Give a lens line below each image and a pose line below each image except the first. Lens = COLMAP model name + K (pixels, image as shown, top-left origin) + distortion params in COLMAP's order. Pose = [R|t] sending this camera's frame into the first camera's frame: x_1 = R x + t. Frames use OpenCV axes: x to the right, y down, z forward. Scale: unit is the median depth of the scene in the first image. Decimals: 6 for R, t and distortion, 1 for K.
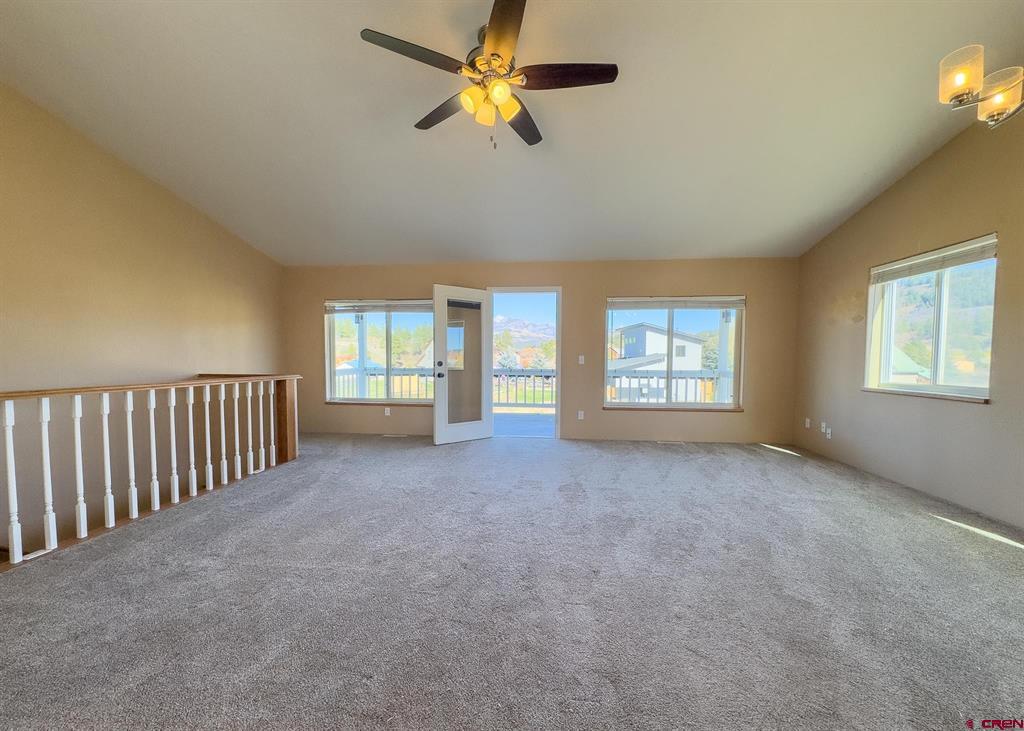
lens RADIAL K [[417.0, 0, 502.3], [0, 417.0, 374.5], [0, 0, 1]] dist [-0.003069, 0.000947]
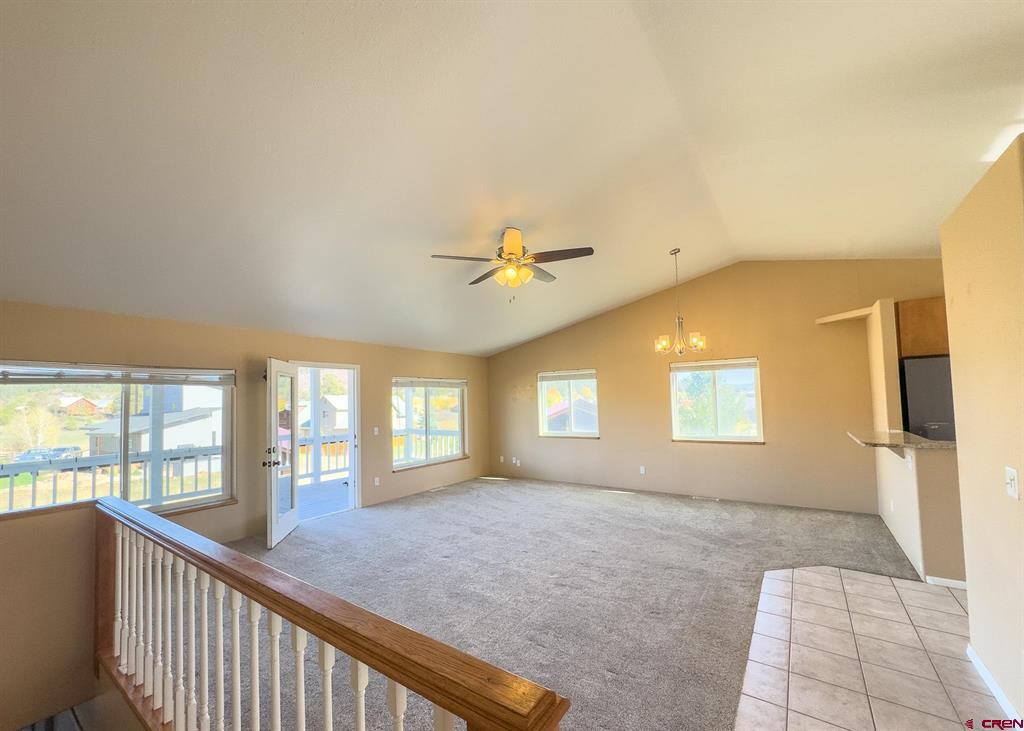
lens RADIAL K [[417.0, 0, 511.8], [0, 417.0, 387.4], [0, 0, 1]] dist [-0.003069, 0.000947]
pose [[0.478023, 0.009739, 0.878293, -0.865940], [0.066297, 0.996686, -0.047135, -0.107470], [-0.875842, 0.080760, 0.475793, 0.197466]]
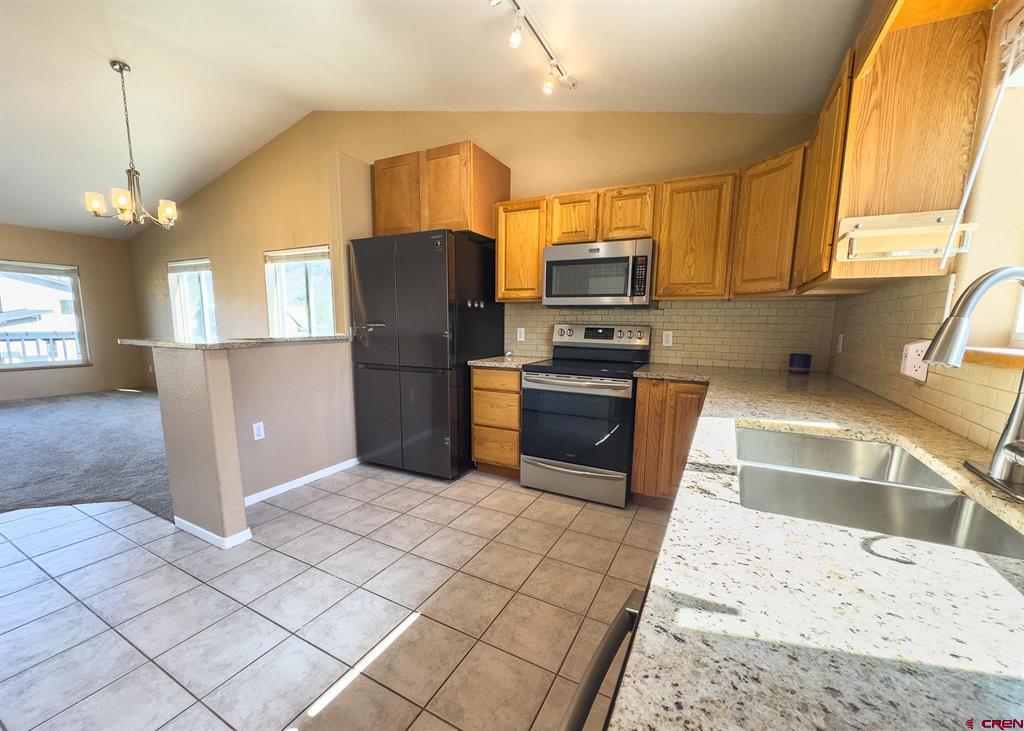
lens RADIAL K [[417.0, 0, 518.9], [0, 417.0, 385.6], [0, 0, 1]] dist [-0.003069, 0.000947]
pose [[0.357604, -0.138490, 0.923547, -0.127958], [0.023755, 0.989972, 0.139253, 0.011499], [-0.933571, -0.027859, 0.357308, -0.771402]]
